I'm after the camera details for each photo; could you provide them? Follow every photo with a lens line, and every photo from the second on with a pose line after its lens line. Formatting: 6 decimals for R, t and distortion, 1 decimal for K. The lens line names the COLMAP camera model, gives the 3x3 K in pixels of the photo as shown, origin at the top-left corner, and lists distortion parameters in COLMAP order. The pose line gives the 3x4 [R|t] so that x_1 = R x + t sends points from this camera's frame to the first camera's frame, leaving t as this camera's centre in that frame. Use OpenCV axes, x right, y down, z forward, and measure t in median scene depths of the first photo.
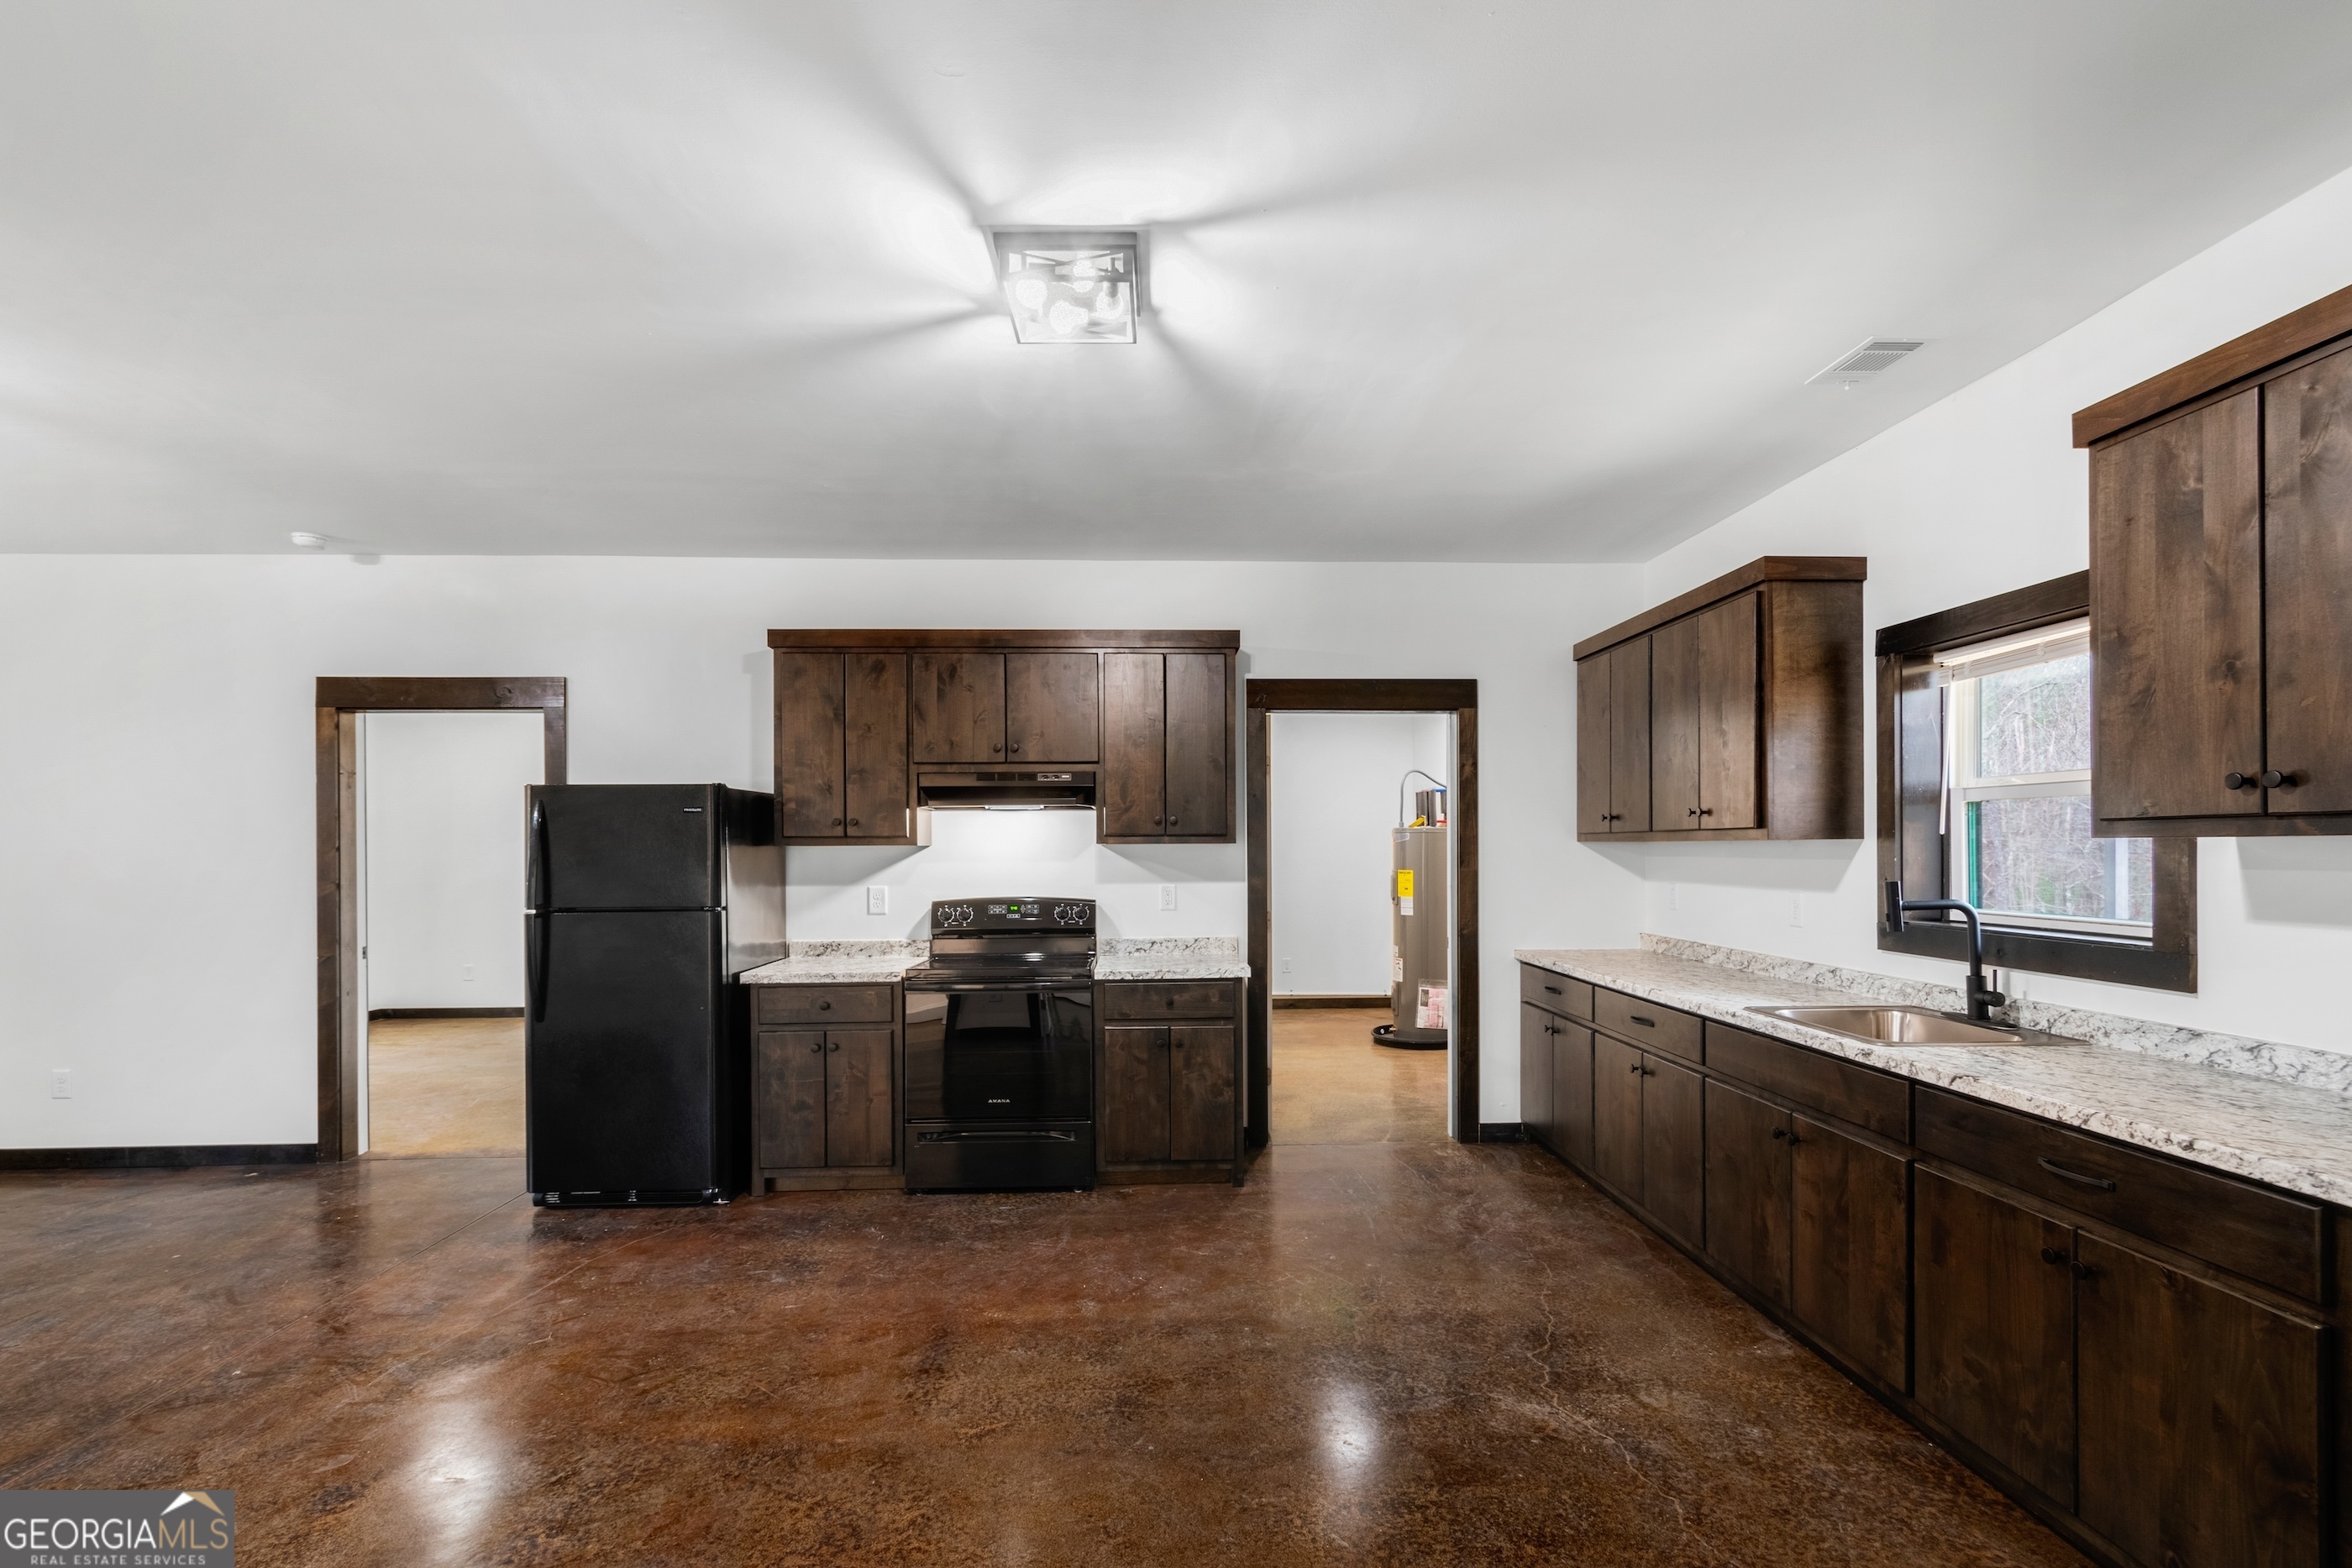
lens RADIAL K [[1072.3, 0, 1179.0], [0, 1072.3, 845.6], [0, 0, 1]] dist [0.000450, -0.000363]
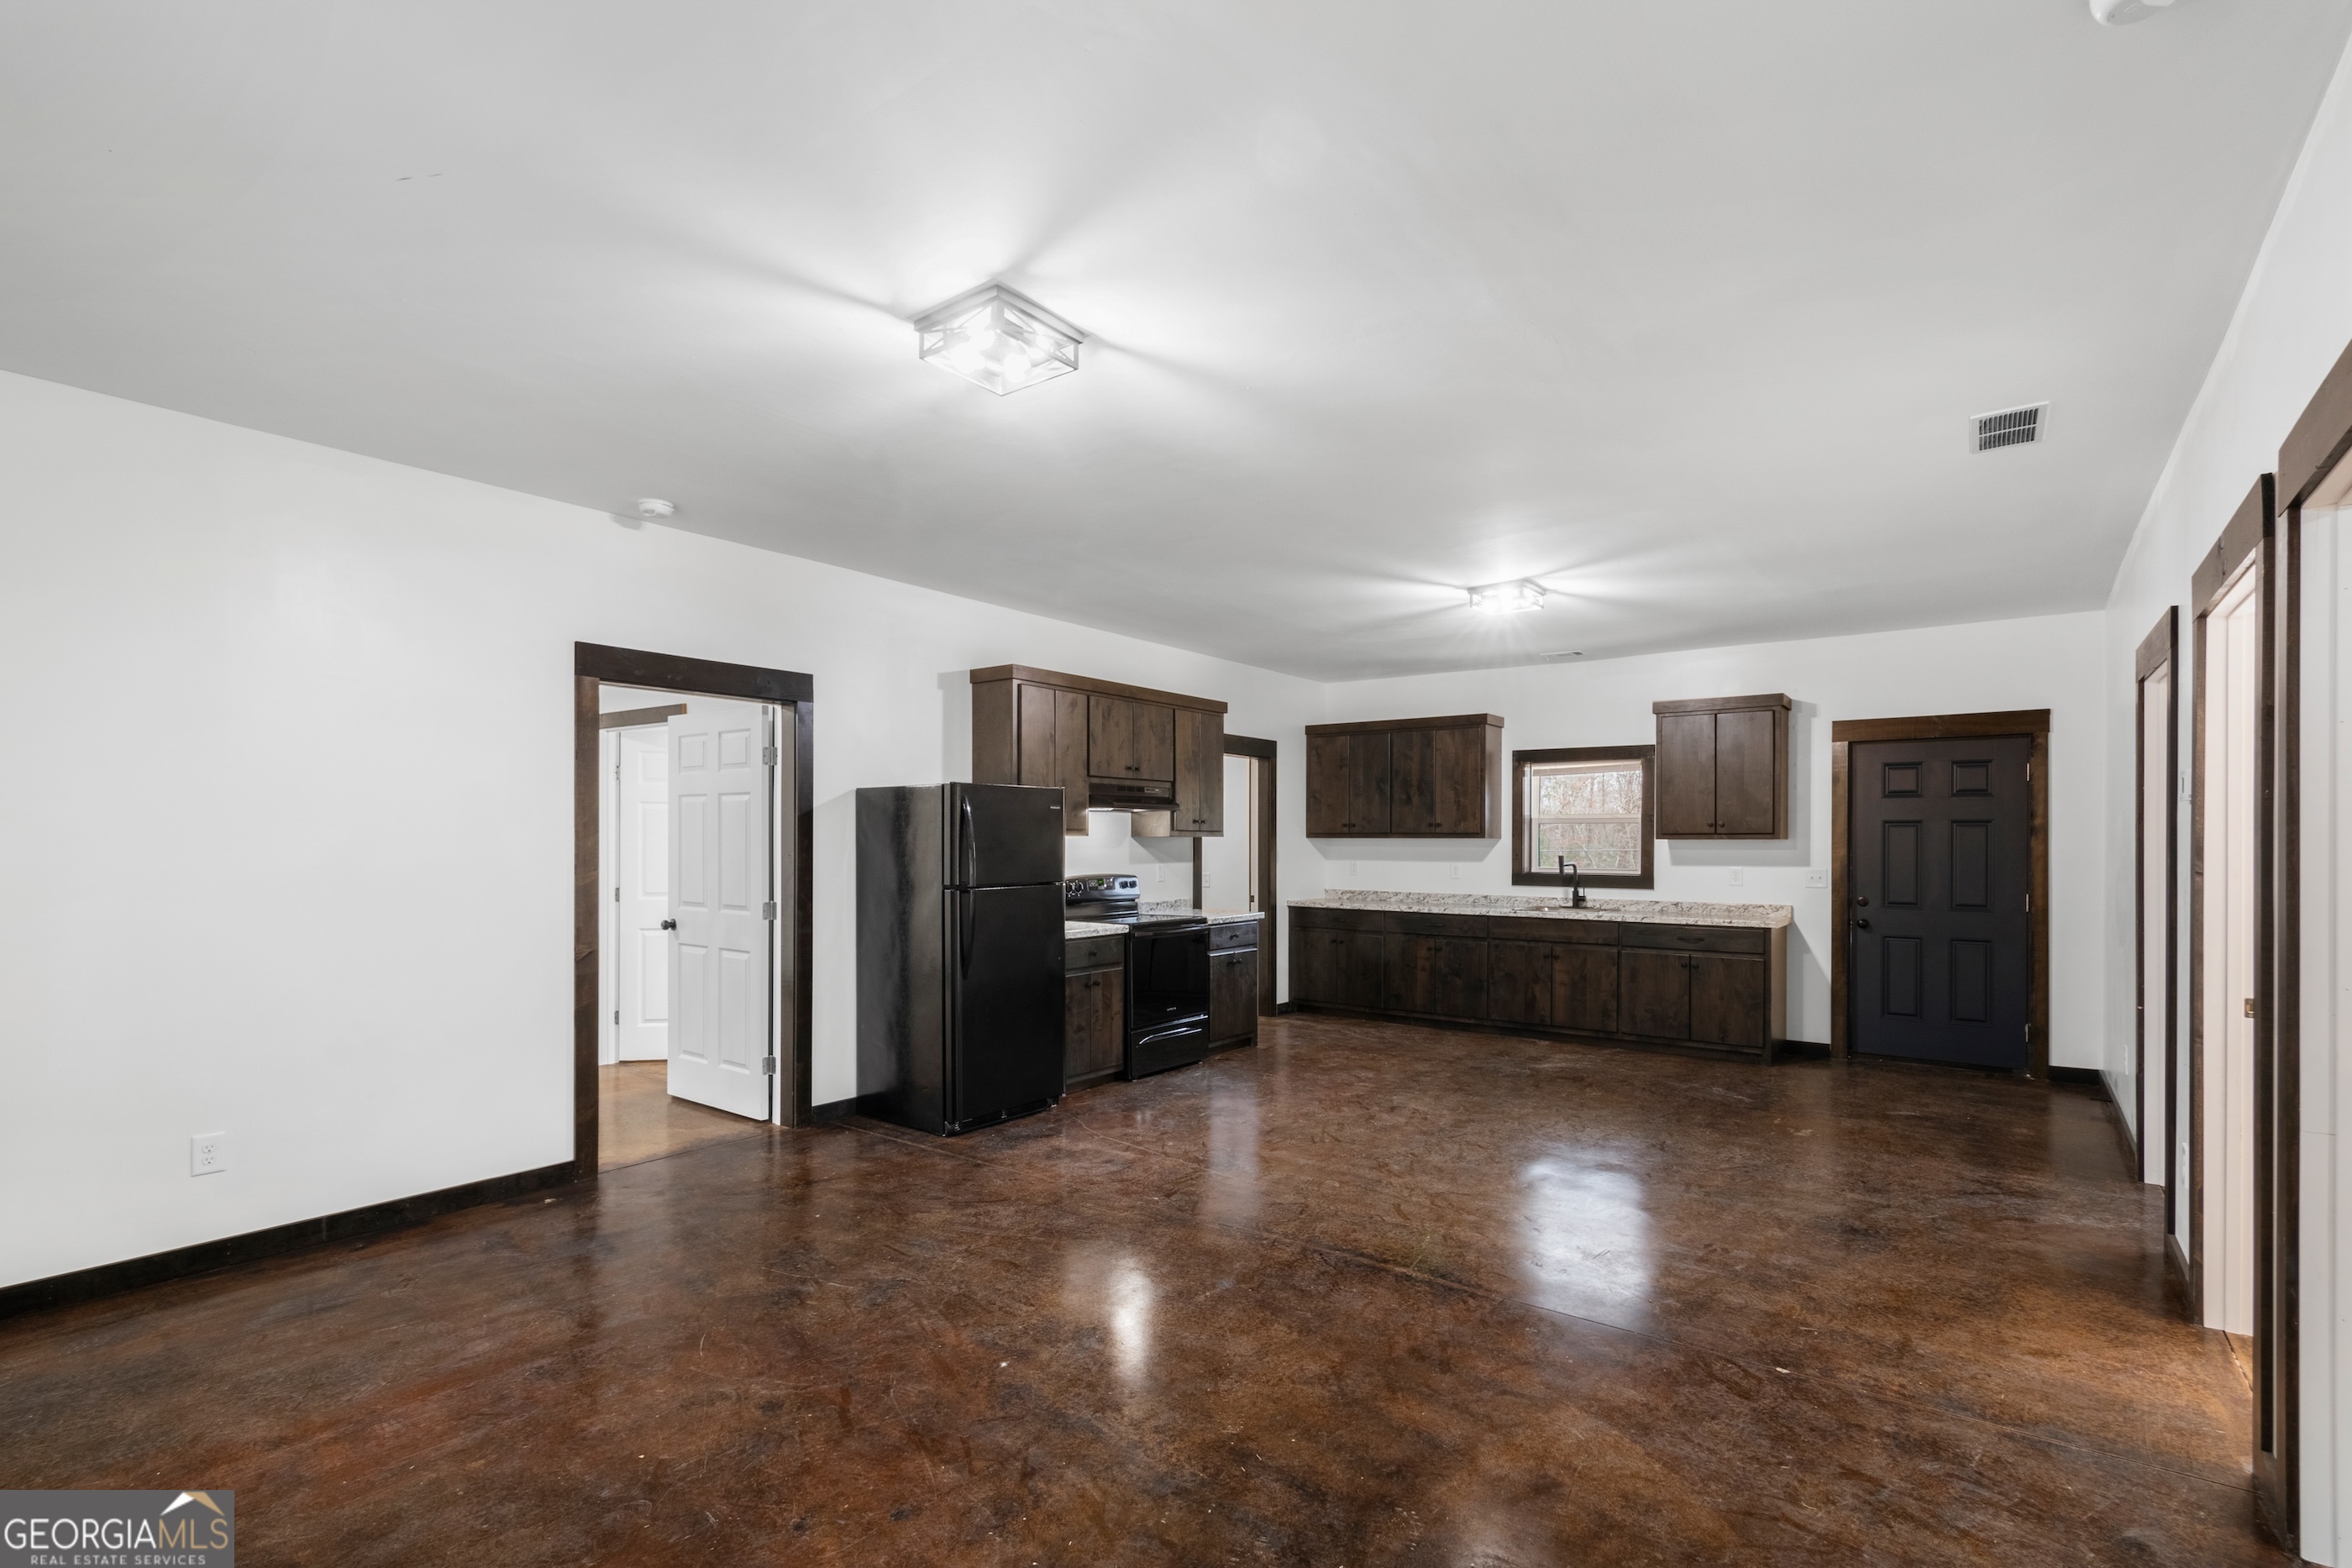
lens RADIAL K [[1100.1, 0, 1186.0], [0, 1100.1, 839.6], [0, 0, 1]] dist [-0.001191, -0.000103]
pose [[0.629438, 0.008175, 0.777008, -1.384870], [-0.008055, 0.999960, -0.003996, 0.009441], [-0.777009, -0.003744, 0.629478, 0.025804]]
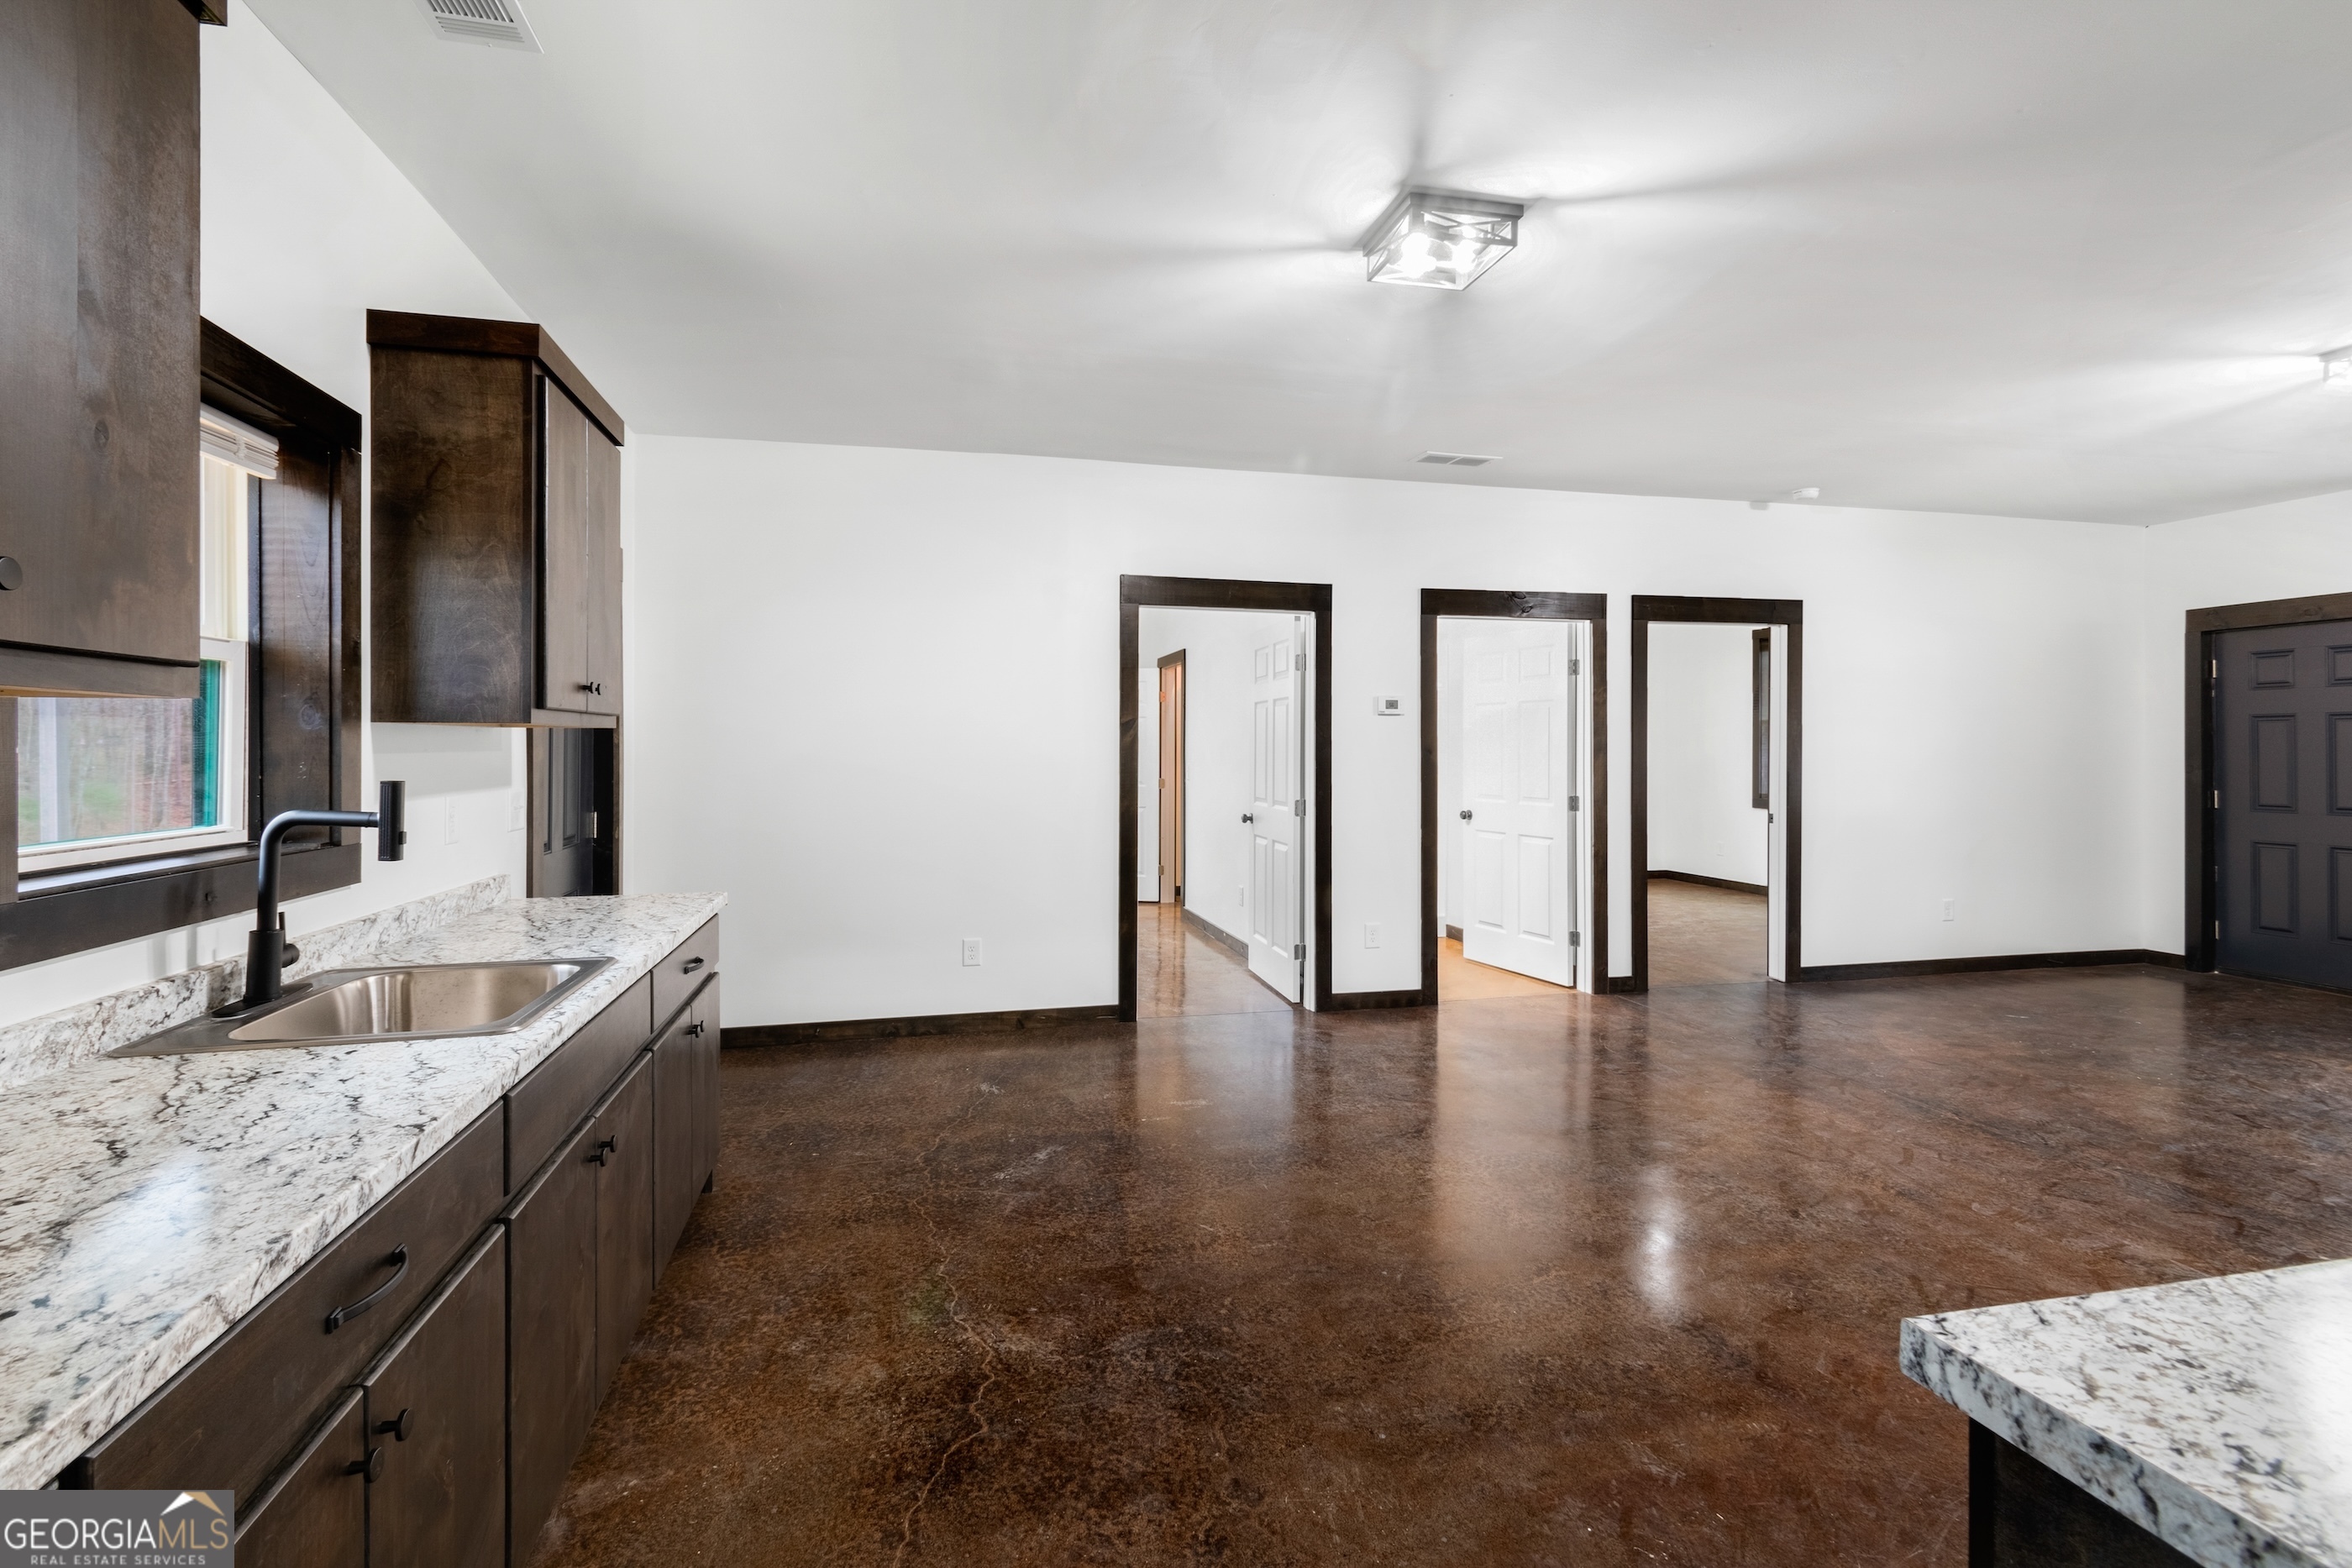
lens RADIAL K [[1068.2, 0, 1166.0], [0, 1068.2, 748.0], [0, 0, 1]] dist [0.002274, 0.000449]
pose [[-0.980483, 0.007117, -0.196477, 0.241185], [0.007416, 0.999972, -0.000788, 0.011997], [0.196466, -0.002230, -0.980508, 1.208463]]
